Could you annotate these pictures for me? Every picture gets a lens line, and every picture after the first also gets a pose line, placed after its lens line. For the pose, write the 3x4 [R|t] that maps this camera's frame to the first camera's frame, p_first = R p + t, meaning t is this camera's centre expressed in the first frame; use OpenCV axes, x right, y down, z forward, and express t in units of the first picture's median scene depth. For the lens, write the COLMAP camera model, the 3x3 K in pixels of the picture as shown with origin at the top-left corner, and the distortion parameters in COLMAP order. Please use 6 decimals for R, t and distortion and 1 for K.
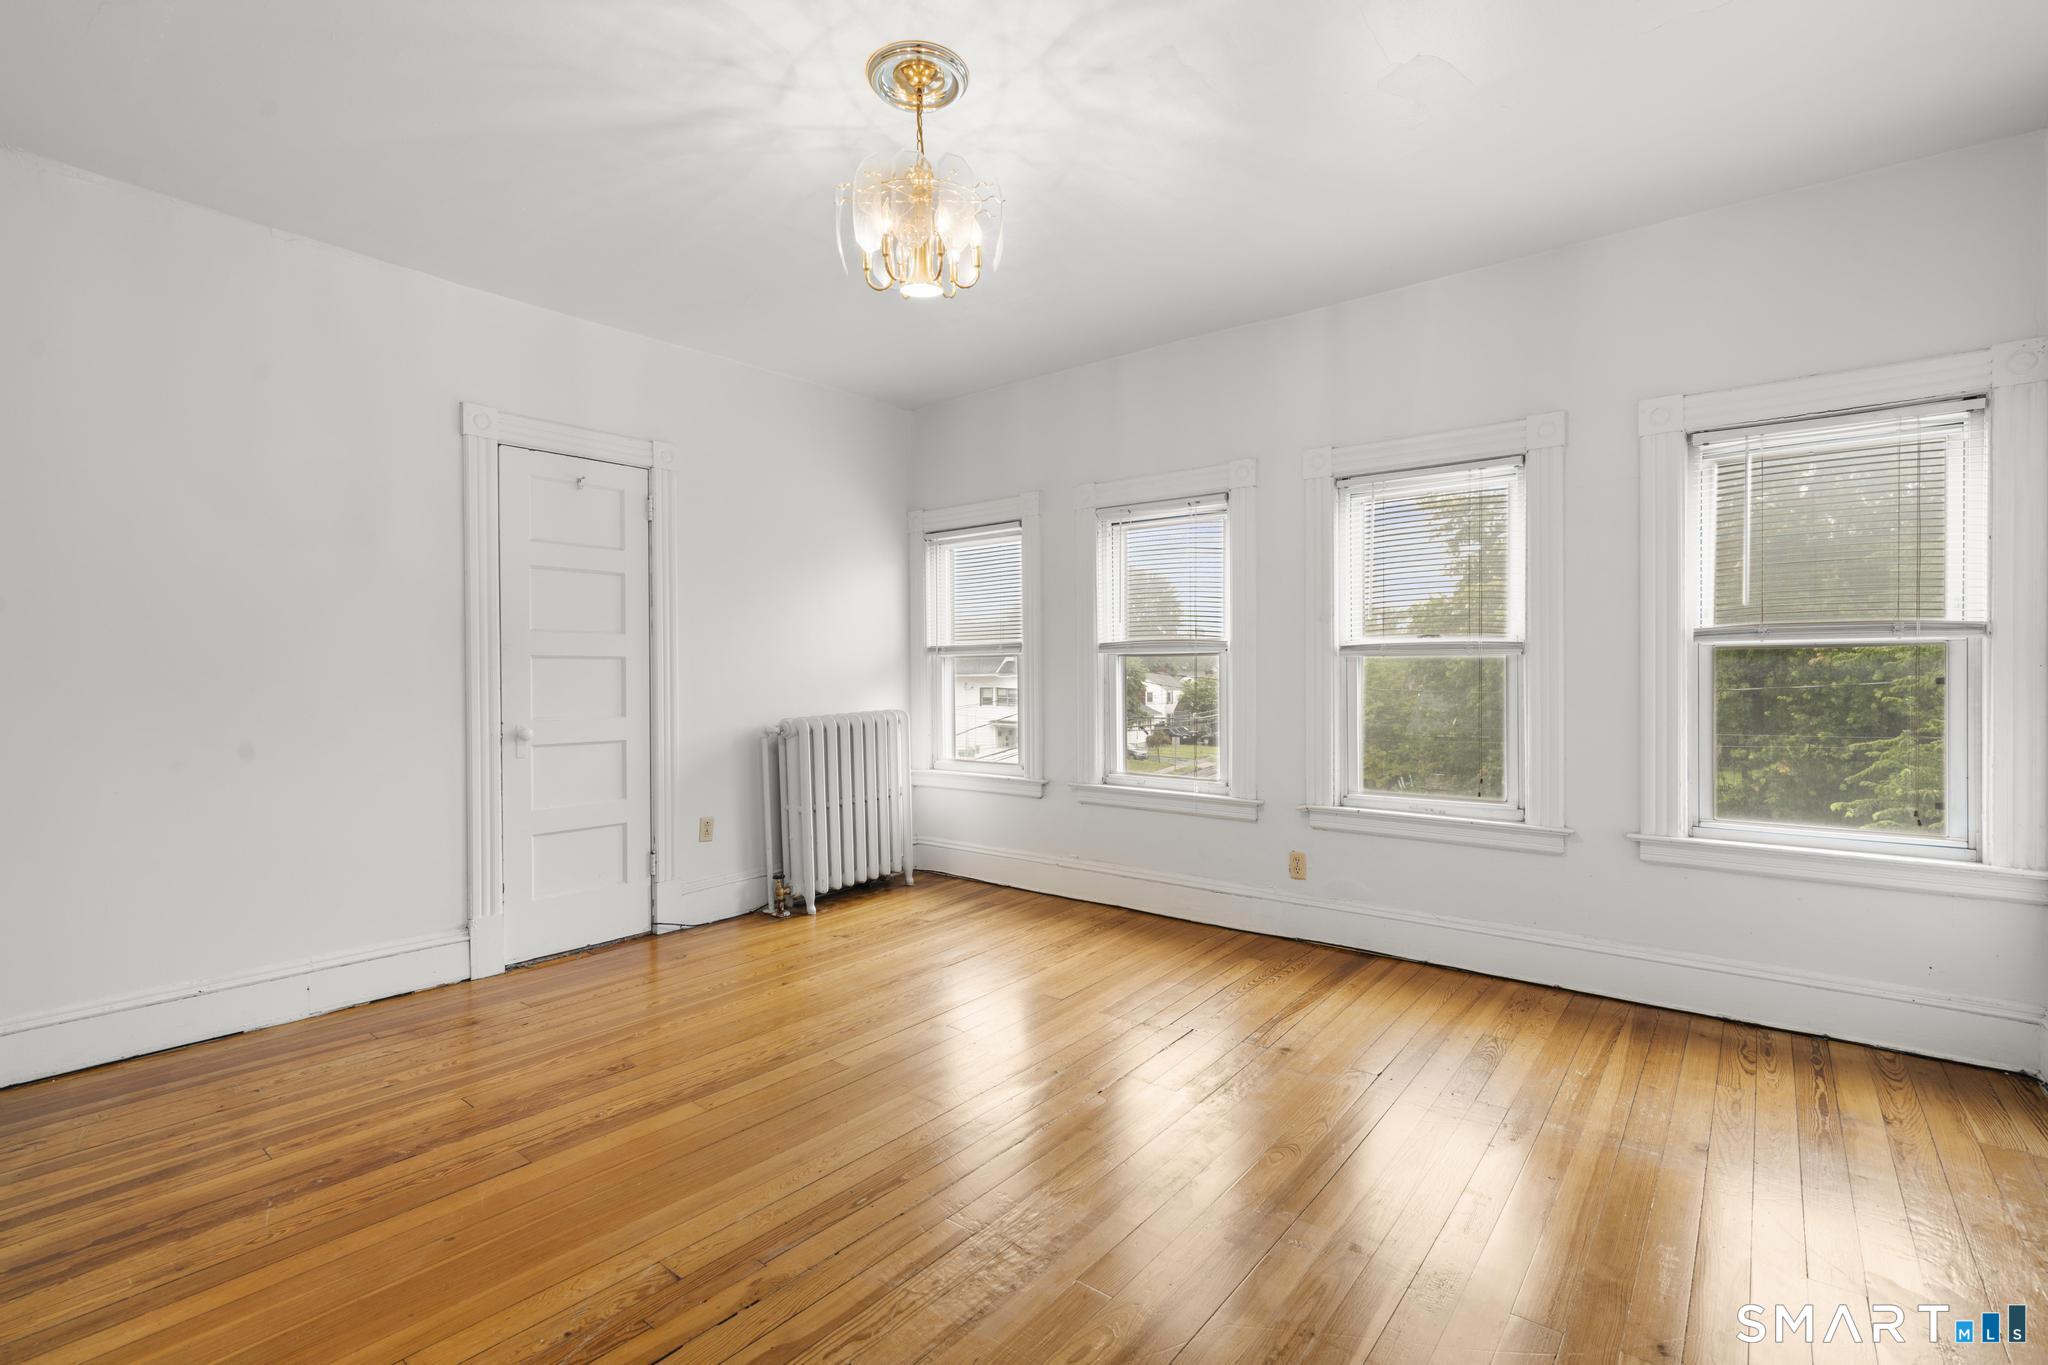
lens RADIAL K [[937.3, 0, 1020.9], [0, 937.3, 677.9], [0, 0, 1]] dist [-0.000920, 0.002934]
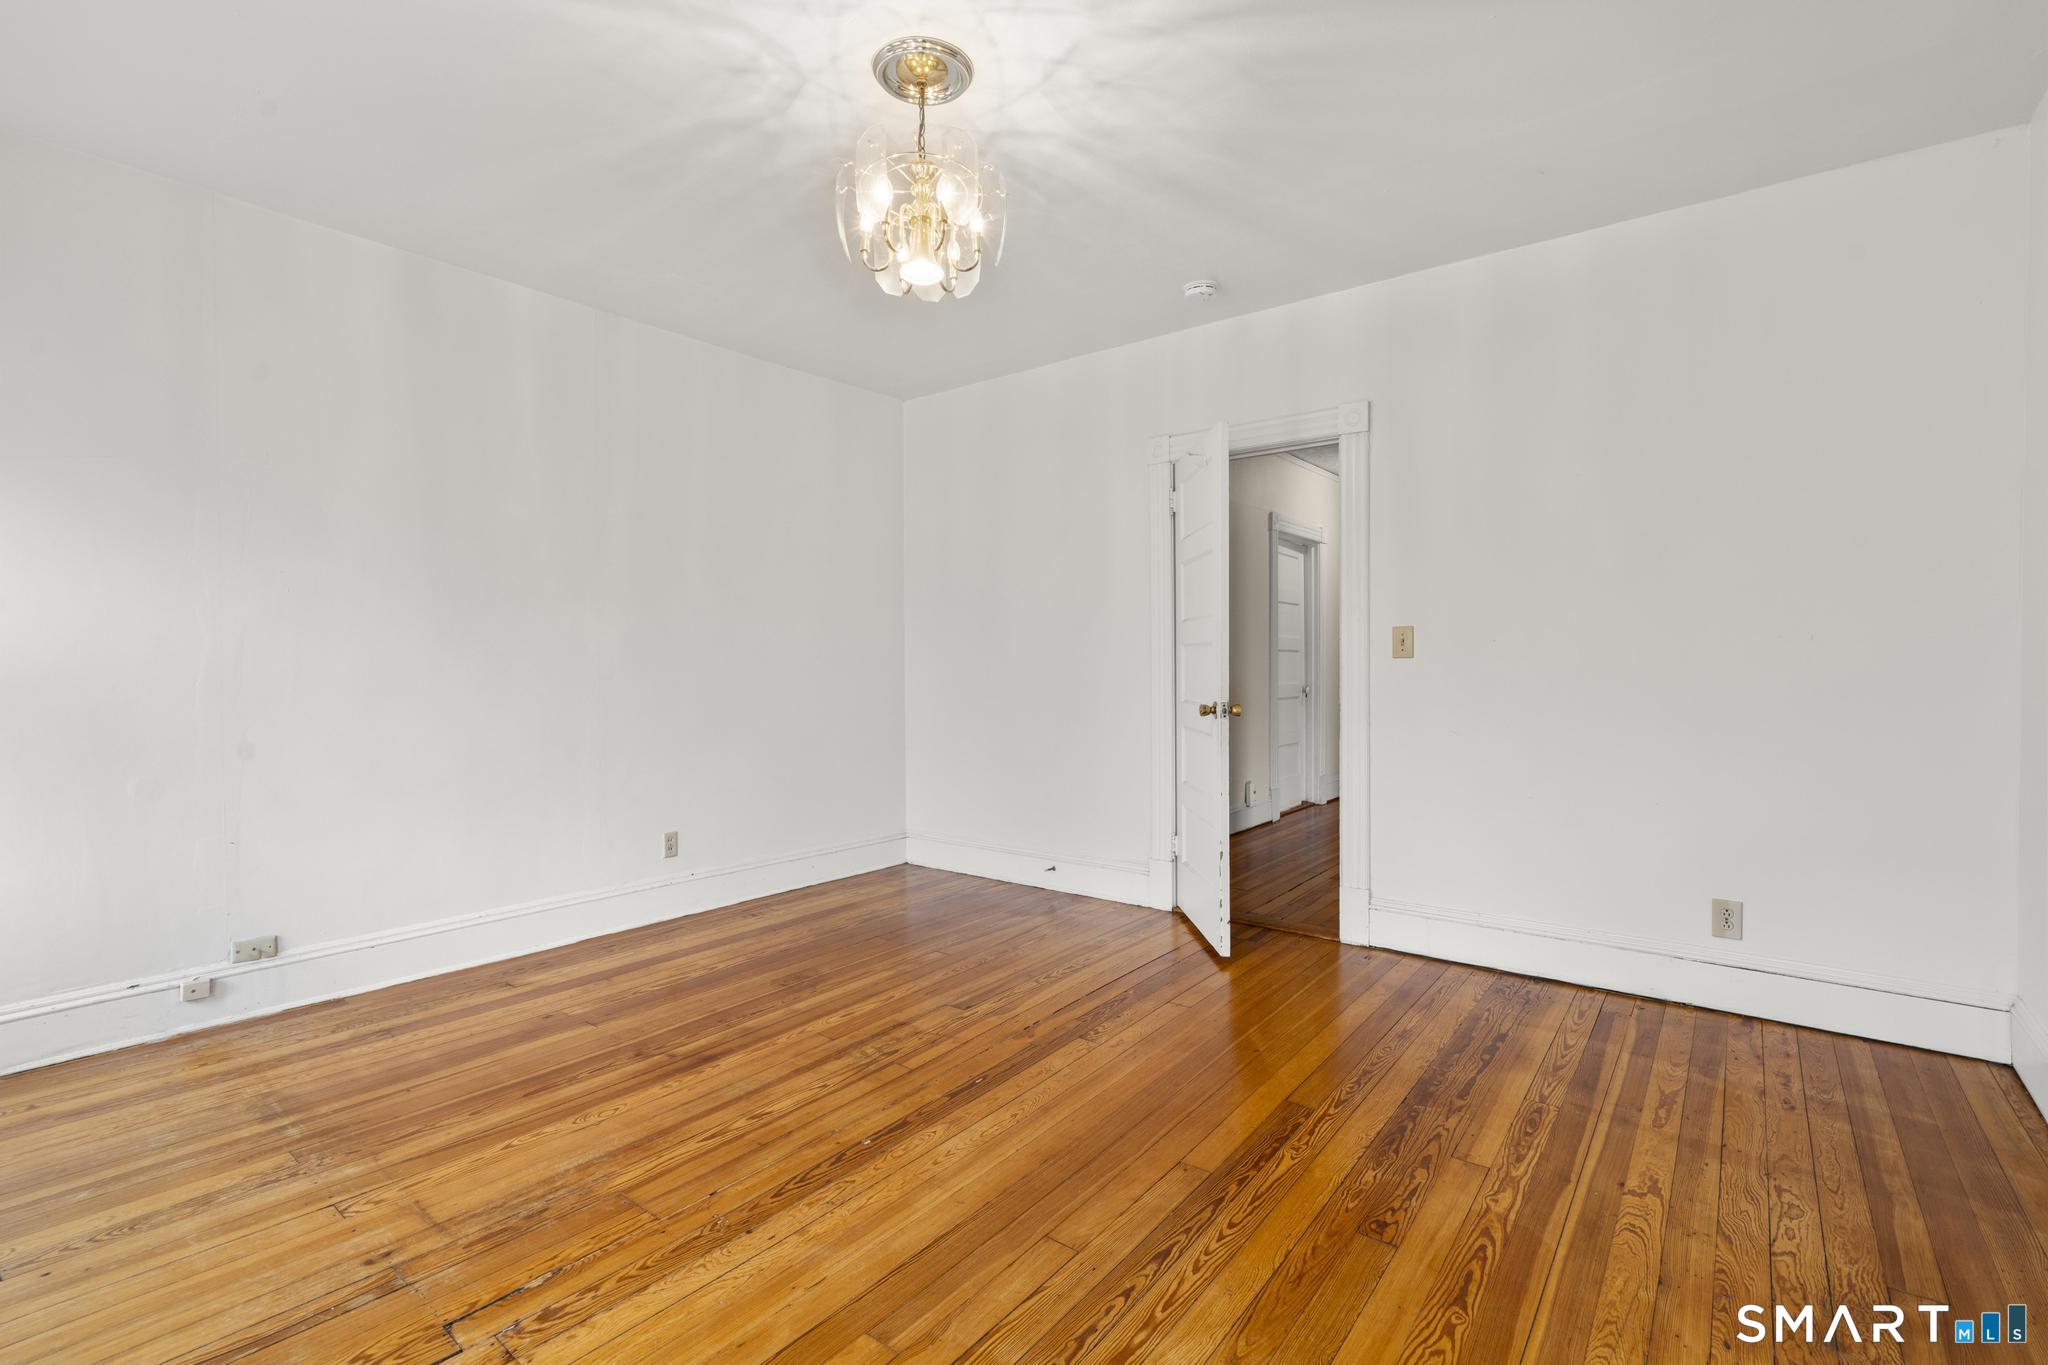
lens RADIAL K [[937.3, 0, 1025.7], [0, 937.3, 670.9], [0, 0, 1]] dist [-0.000920, 0.002934]
pose [[-0.999730, 0.012377, -0.019662, -0.183905], [0.012063, 0.999799, 0.016014, -0.012098], [0.019856, 0.015773, -0.999678, 1.929543]]
